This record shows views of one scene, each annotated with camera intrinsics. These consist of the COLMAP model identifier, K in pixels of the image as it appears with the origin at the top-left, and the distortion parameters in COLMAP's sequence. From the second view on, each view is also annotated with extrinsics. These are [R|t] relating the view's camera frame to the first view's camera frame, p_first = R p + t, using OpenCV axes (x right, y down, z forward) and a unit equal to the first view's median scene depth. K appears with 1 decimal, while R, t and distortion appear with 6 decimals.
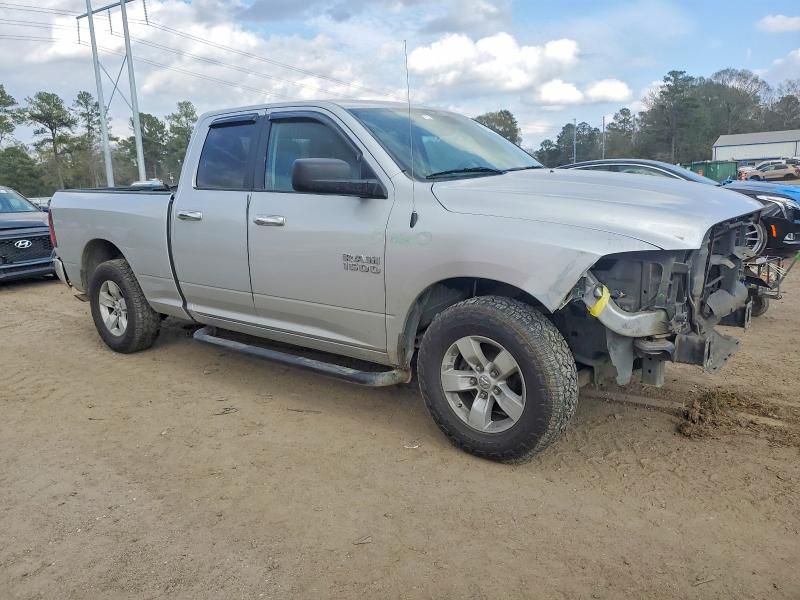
lens RADIAL K [[639.5, 0, 400.0], [0, 639.5, 298.0], [0, 0, 1]] dist [0.005905, 0.002596]
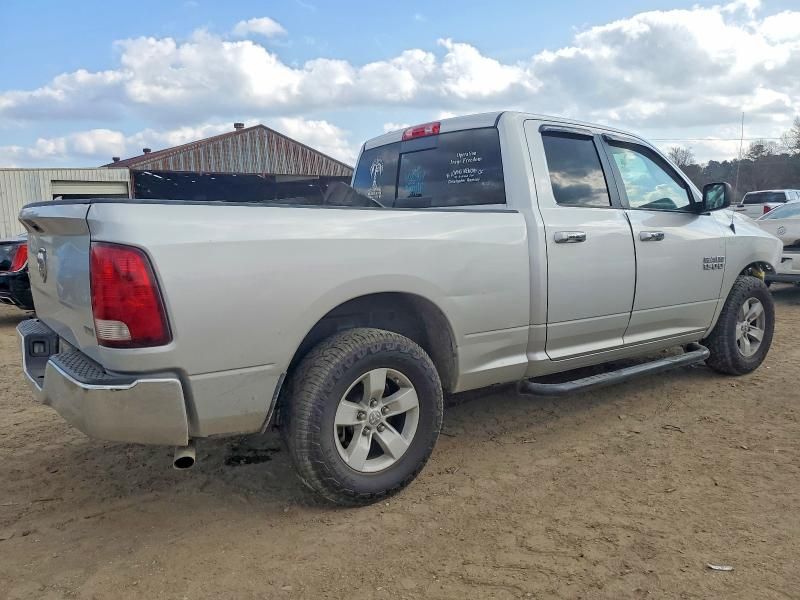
lens RADIAL K [[639.5, 0, 401.6], [0, 639.5, 298.7], [0, 0, 1]] dist [0.005905, 0.002596]
pose [[0.222854, -0.084408, 0.971191, -1.166845], [0.195487, 0.979878, 0.040305, -0.124860], [-0.955050, 0.180873, 0.234871, 1.016062]]
